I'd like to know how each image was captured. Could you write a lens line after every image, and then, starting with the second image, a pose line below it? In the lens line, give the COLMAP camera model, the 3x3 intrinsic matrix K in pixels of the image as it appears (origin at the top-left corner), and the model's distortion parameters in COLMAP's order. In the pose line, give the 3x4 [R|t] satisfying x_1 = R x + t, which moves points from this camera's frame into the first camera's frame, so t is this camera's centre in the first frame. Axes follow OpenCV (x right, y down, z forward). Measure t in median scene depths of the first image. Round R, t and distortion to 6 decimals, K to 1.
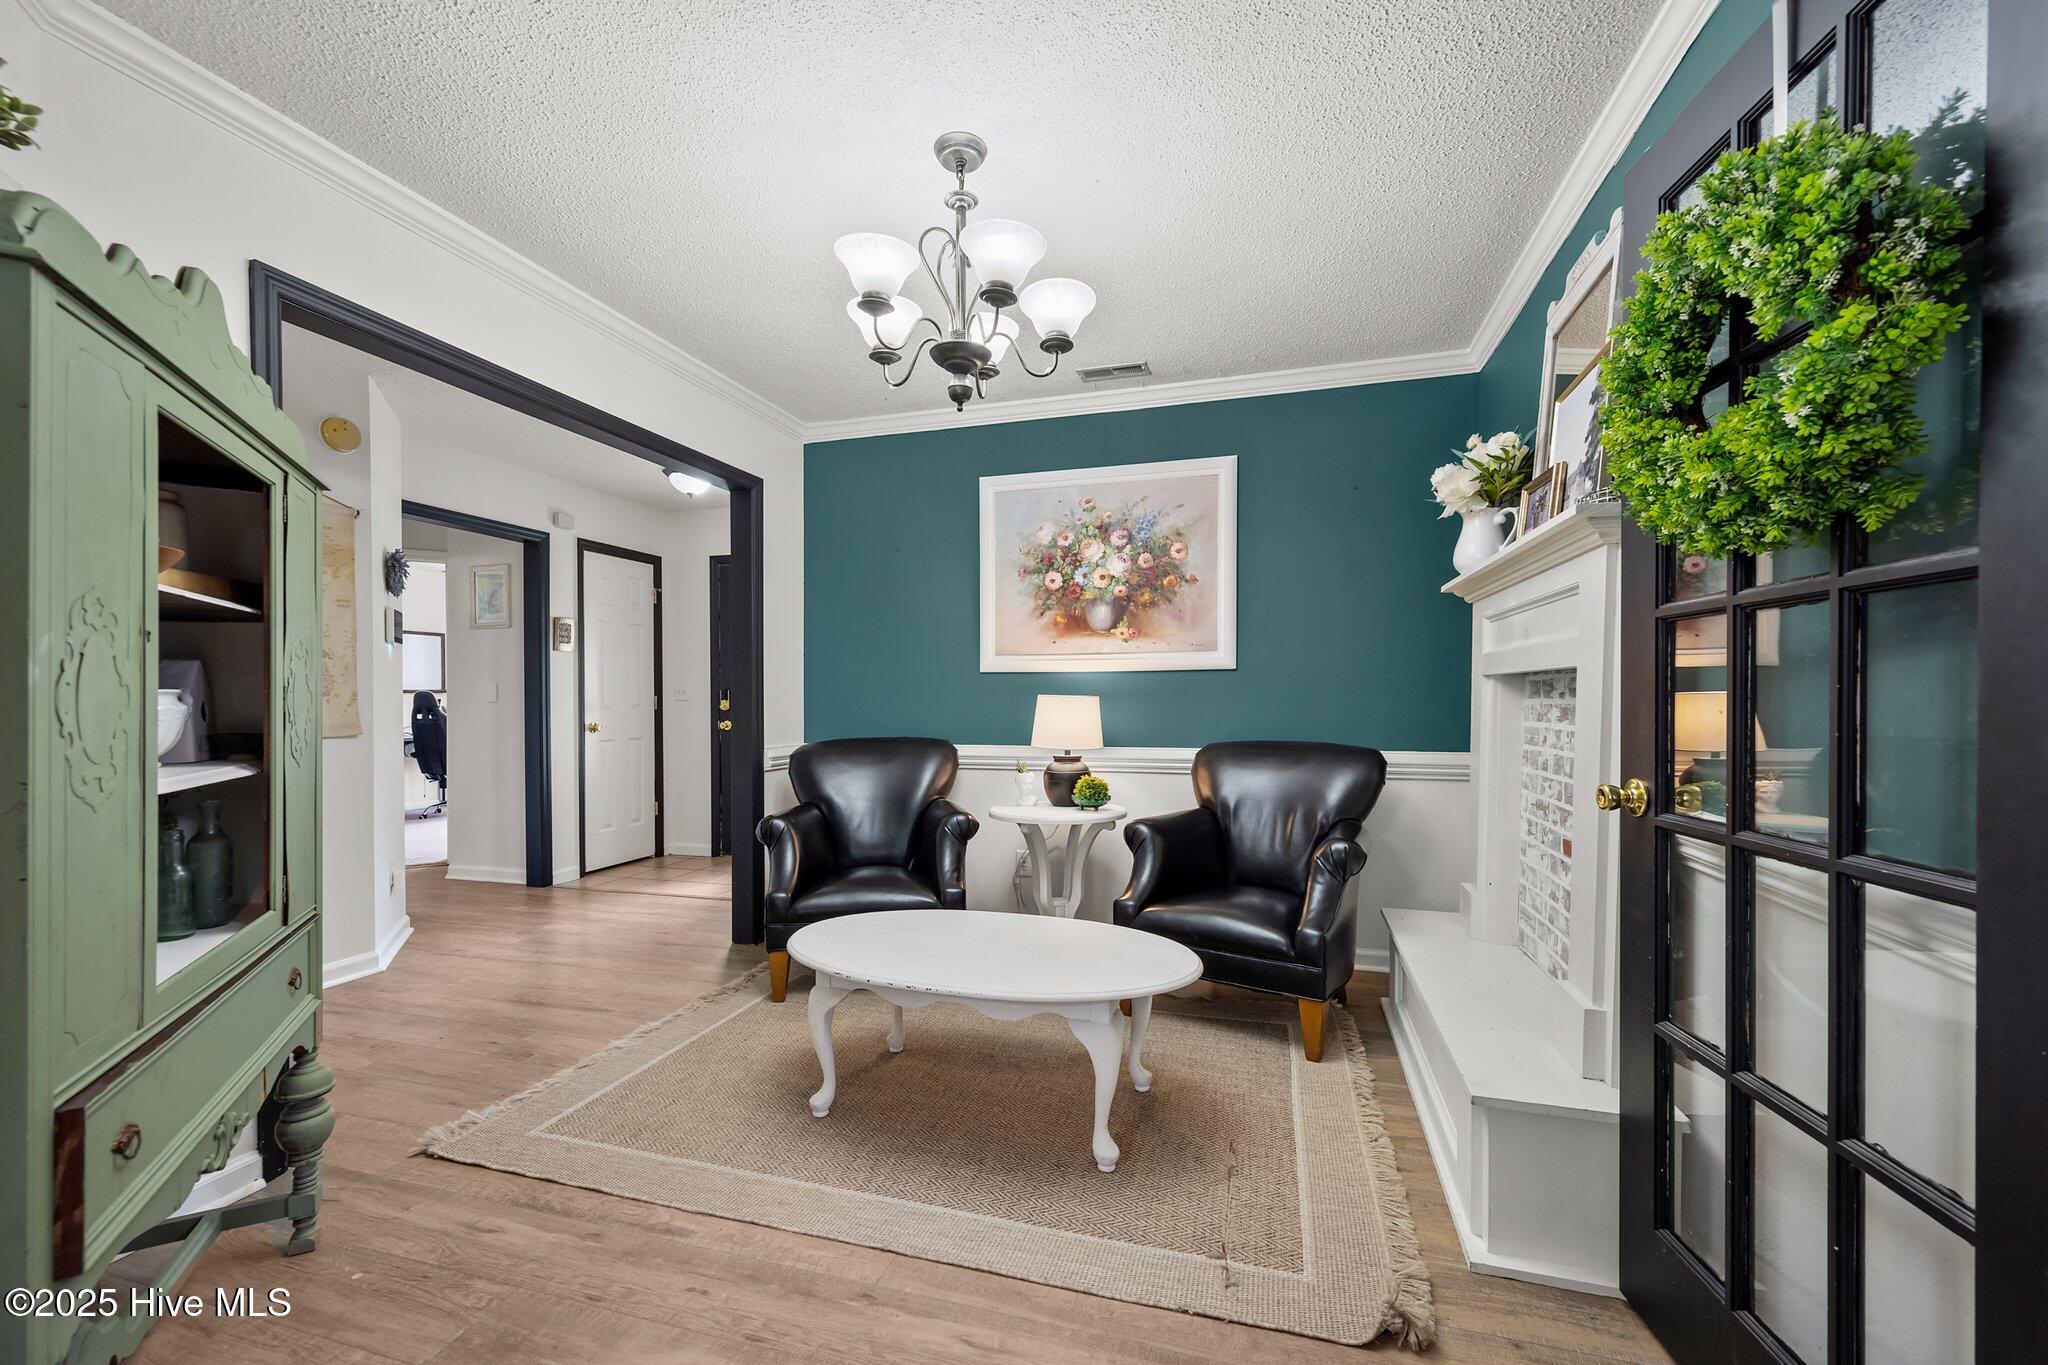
lens RADIAL K [[813.6, 0, 1019.0], [0, 813.6, 702.2], [0, 0, 1]] dist [-0.001028, 0.001240]
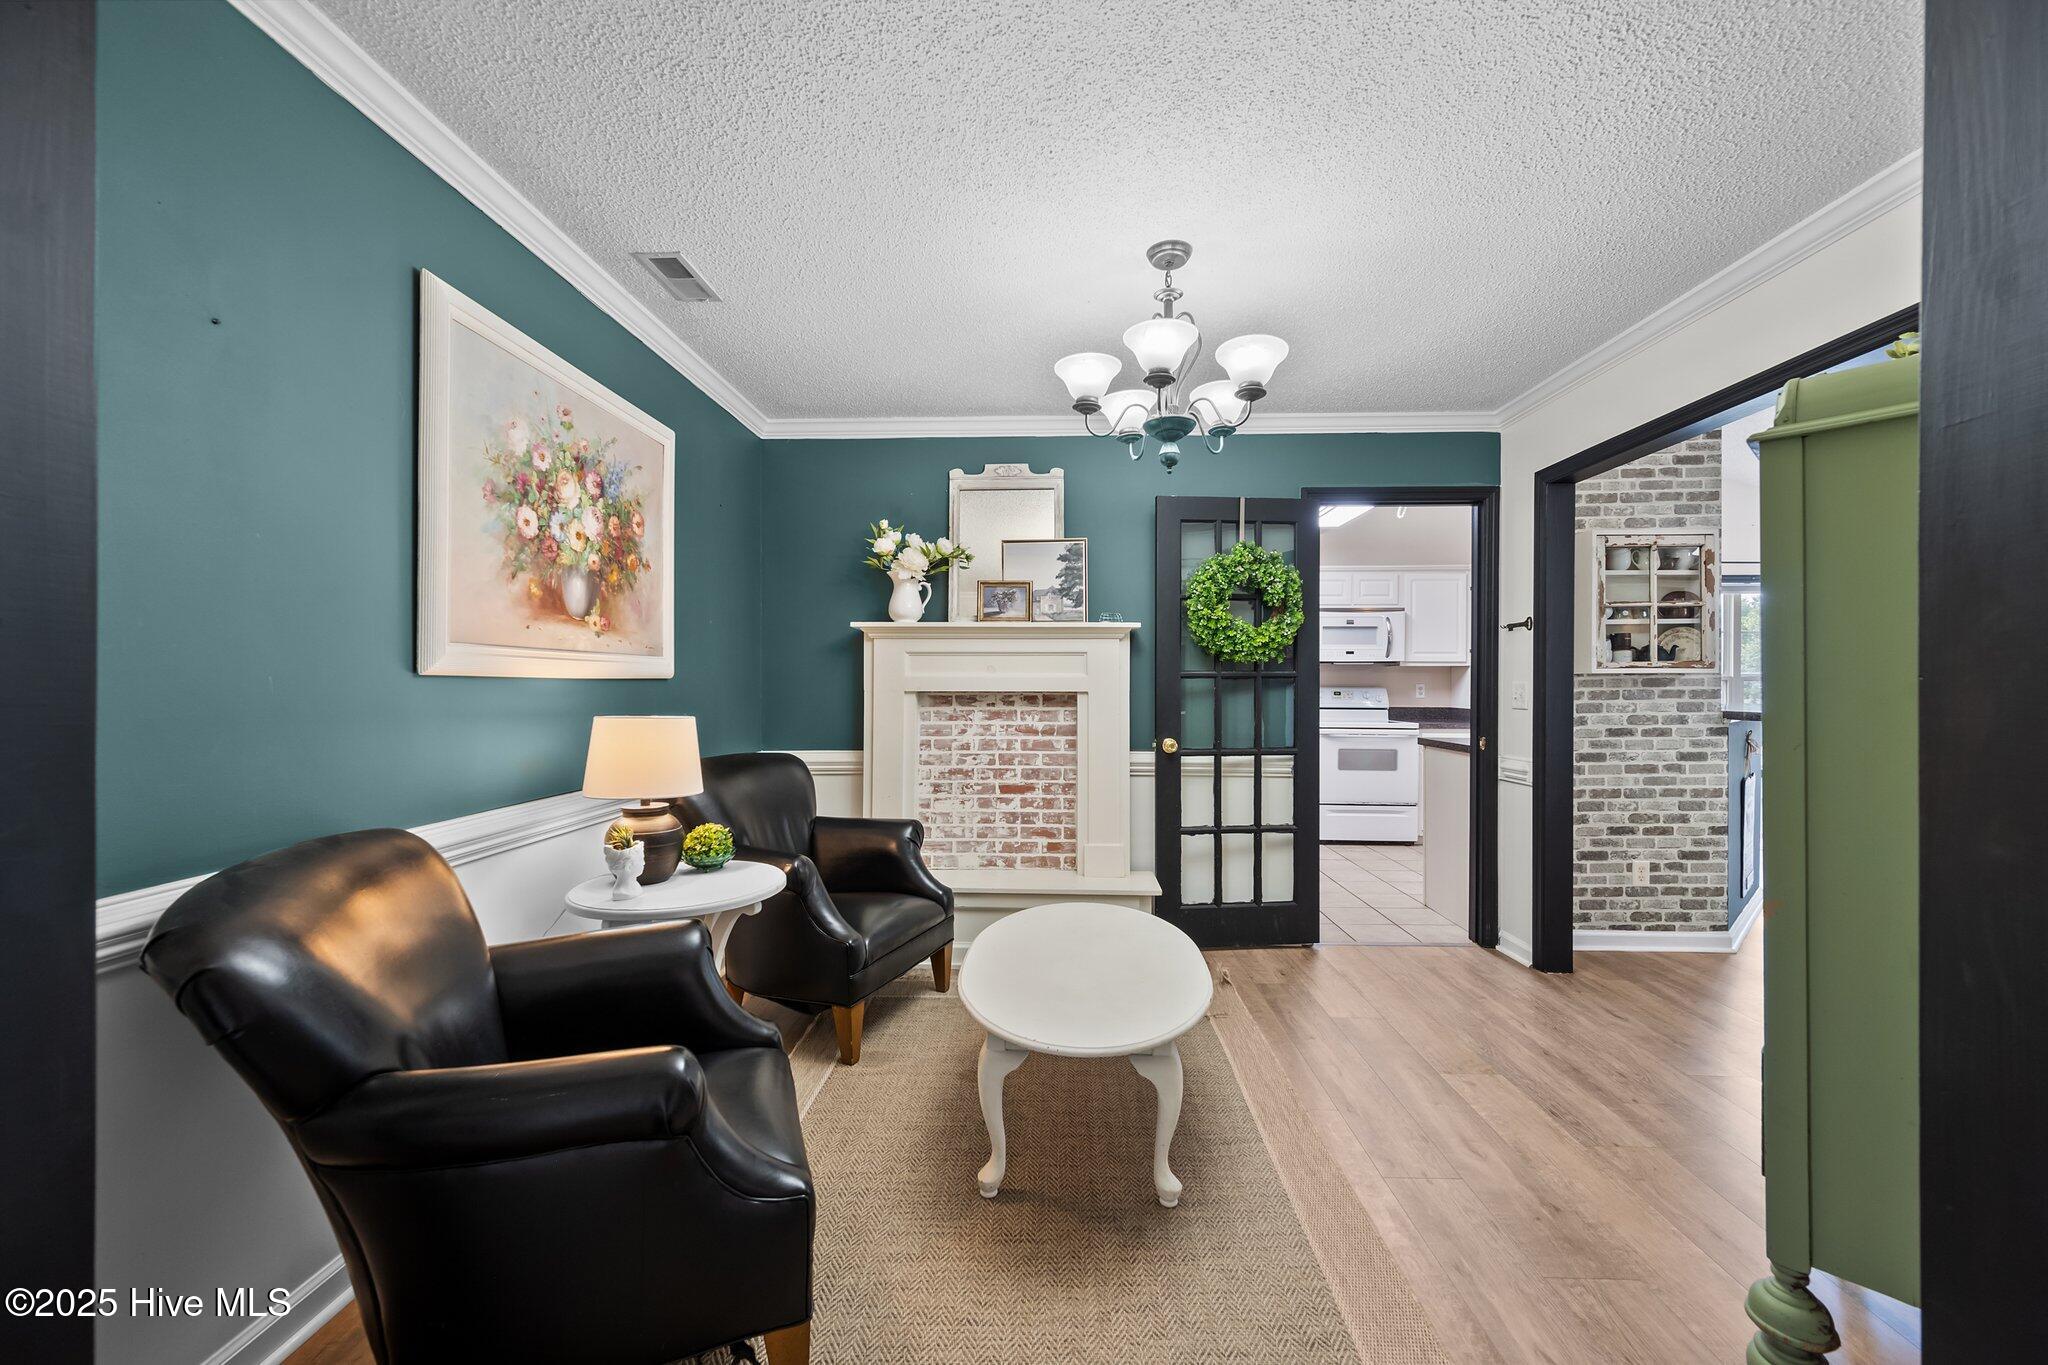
lens RADIAL K [[813.6, 0, 1025.7], [0, 813.6, 686.9], [0, 0, 1]] dist [-0.001028, 0.001240]
pose [[-0.253191, 0.002112, 0.967414, -0.625903], [0.008366, 0.999965, 0.000006, -0.027919], [-0.967380, 0.008095, -0.253200, 0.814593]]
